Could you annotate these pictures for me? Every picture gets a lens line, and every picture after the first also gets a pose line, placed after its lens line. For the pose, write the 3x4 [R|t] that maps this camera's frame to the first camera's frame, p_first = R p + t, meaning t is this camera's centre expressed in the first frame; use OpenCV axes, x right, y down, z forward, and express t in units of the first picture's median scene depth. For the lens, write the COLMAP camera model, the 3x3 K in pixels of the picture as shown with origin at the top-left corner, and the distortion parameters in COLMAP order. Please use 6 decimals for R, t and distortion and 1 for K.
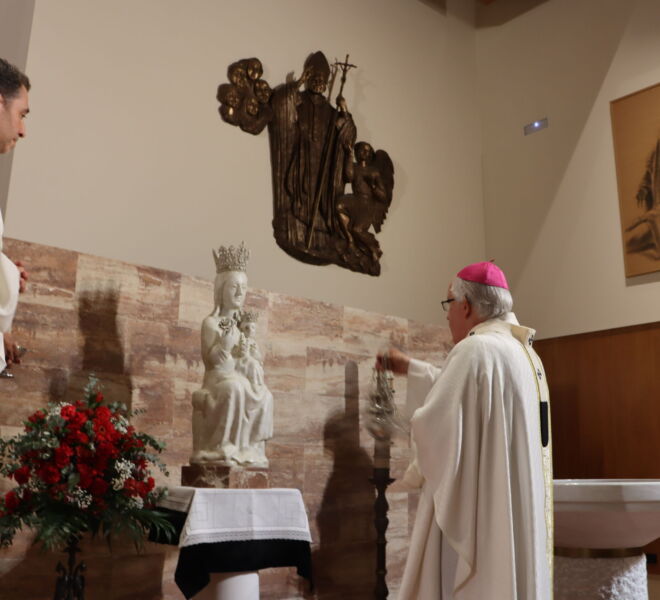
lens RADIAL K [[744.5, 0, 330.5], [0, 744.5, 312.9], [0, 0, 1]] dist [-0.194655, 0.193677]
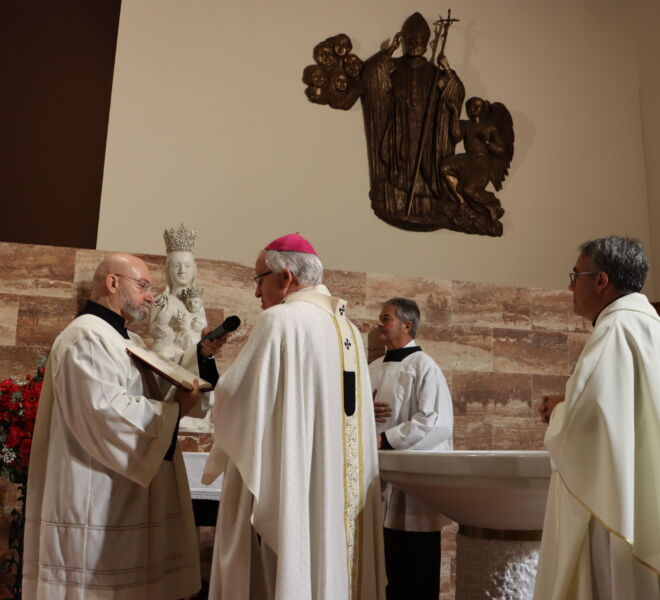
lens RADIAL K [[744.5, 0, 330.5], [0, 744.5, 312.9], [0, 0, 1]] dist [-0.194655, 0.193677]
pose [[0.907443, -0.063236, -0.415389, 0.388279], [0.077200, 0.996873, 0.016890, 0.024026], [0.413022, -0.047394, 0.909487, 0.083199]]
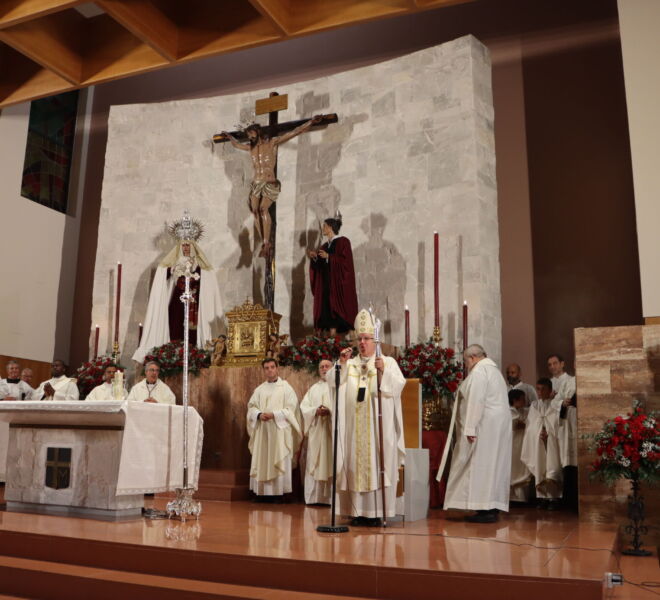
lens RADIAL K [[744.5, 0, 330.5], [0, 744.5, 312.9], [0, 0, 1]] dist [-0.194655, 0.193677]
pose [[0.447957, -0.166778, -0.878362, 0.667677], [0.181281, 0.978983, -0.093432, -0.067547], [0.875484, -0.117377, 0.468776, -0.369551]]
